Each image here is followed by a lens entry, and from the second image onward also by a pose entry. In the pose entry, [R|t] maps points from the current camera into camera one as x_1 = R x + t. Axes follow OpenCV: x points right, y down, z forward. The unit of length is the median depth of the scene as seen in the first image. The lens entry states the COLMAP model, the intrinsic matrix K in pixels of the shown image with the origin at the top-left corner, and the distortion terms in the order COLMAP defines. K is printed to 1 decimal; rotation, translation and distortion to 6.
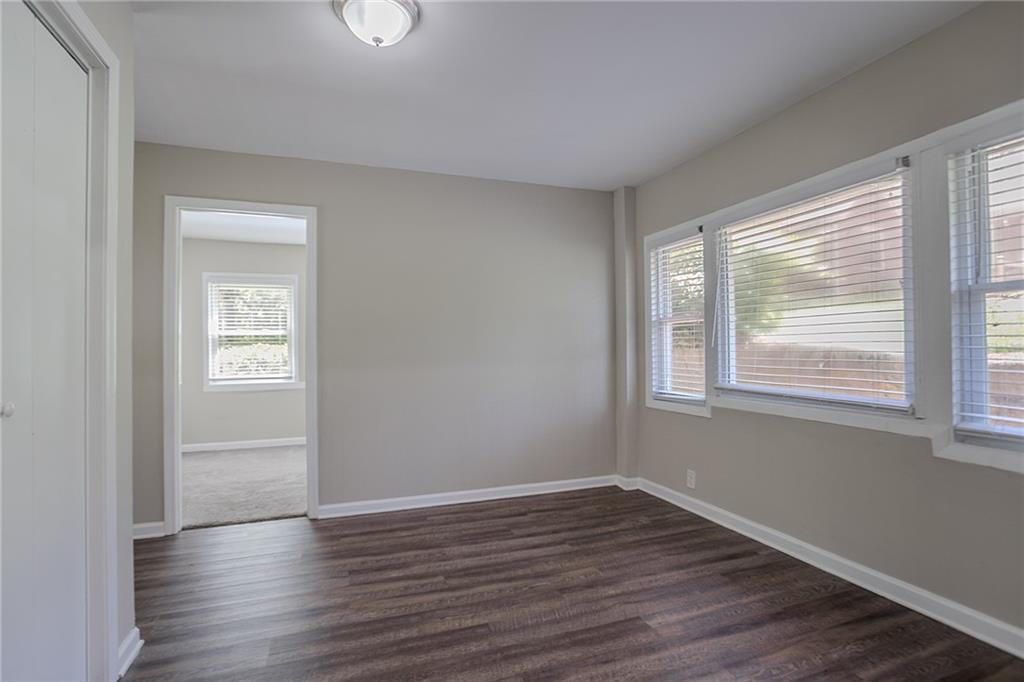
lens RADIAL K [[497.2, 0, 516.9], [0, 497.2, 343.0], [0, 0, 1]] dist [-0.047632, 0.026533]
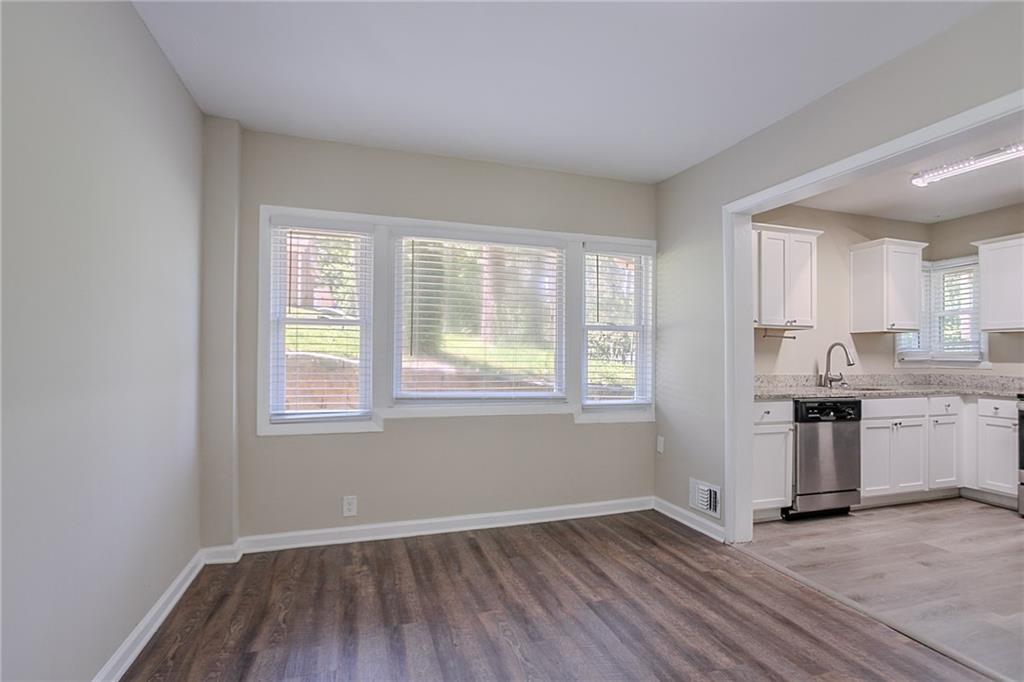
lens RADIAL K [[497.2, 0, 516.9], [0, 497.2, 343.0], [0, 0, 1]] dist [-0.047632, 0.026533]
pose [[0.027301, 0.036042, 0.998977, -0.643560], [-0.020662, 0.999157, -0.035484, 0.012705], [-0.999414, -0.019672, 0.028023, 0.832665]]
